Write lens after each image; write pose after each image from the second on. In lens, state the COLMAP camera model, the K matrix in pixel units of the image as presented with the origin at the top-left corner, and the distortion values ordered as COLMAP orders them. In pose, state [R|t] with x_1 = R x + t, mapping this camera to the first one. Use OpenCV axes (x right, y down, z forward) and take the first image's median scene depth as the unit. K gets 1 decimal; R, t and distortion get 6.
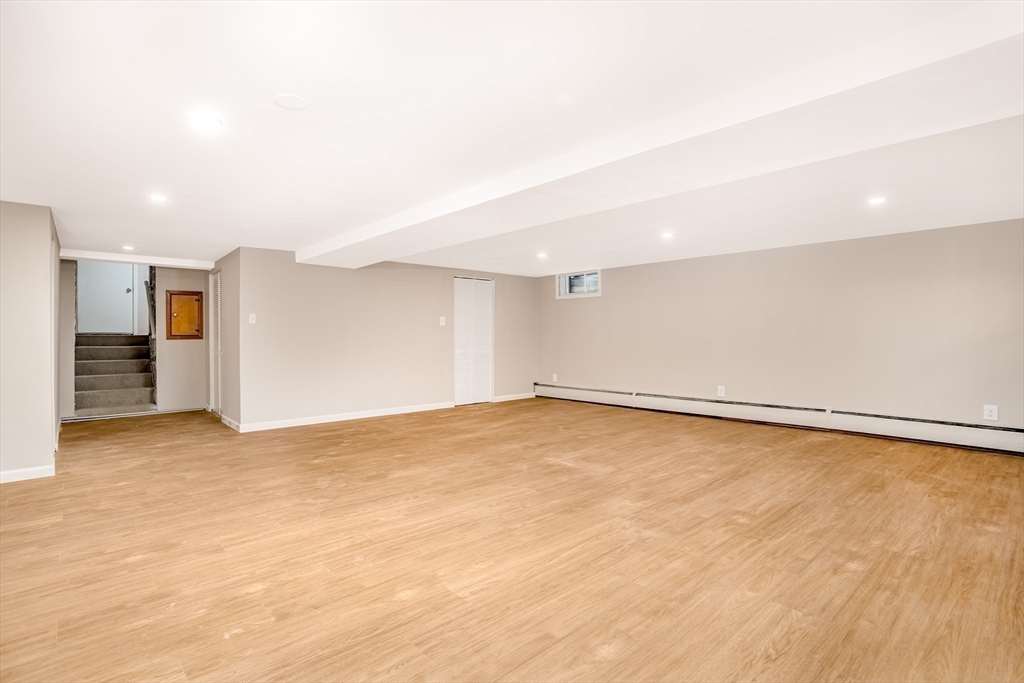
lens RADIAL K [[499.8, 0, 511.2], [0, 499.8, 333.7], [0, 0, 1]] dist [-0.052756, 0.031807]
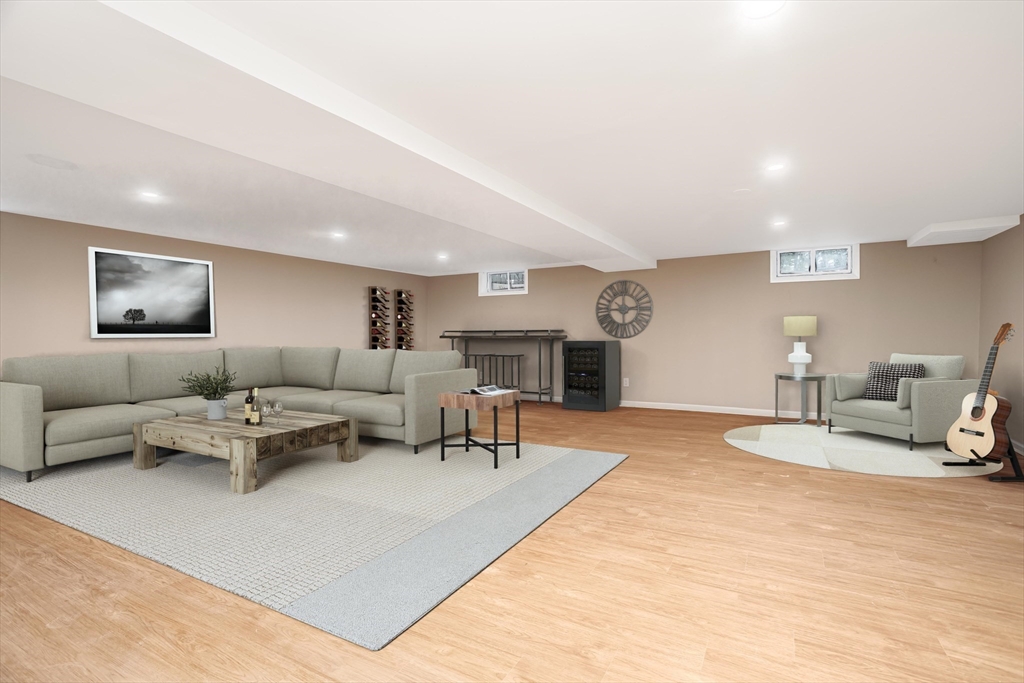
lens RADIAL K [[499.8, 0, 511.2], [0, 499.8, 333.7], [0, 0, 1]] dist [-0.052756, 0.031807]
pose [[-0.323135, 0.005010, 0.946340, -1.511281], [0.004366, 0.999983, -0.003803, 0.014163], [-0.946343, 0.002902, -0.323152, 1.931147]]
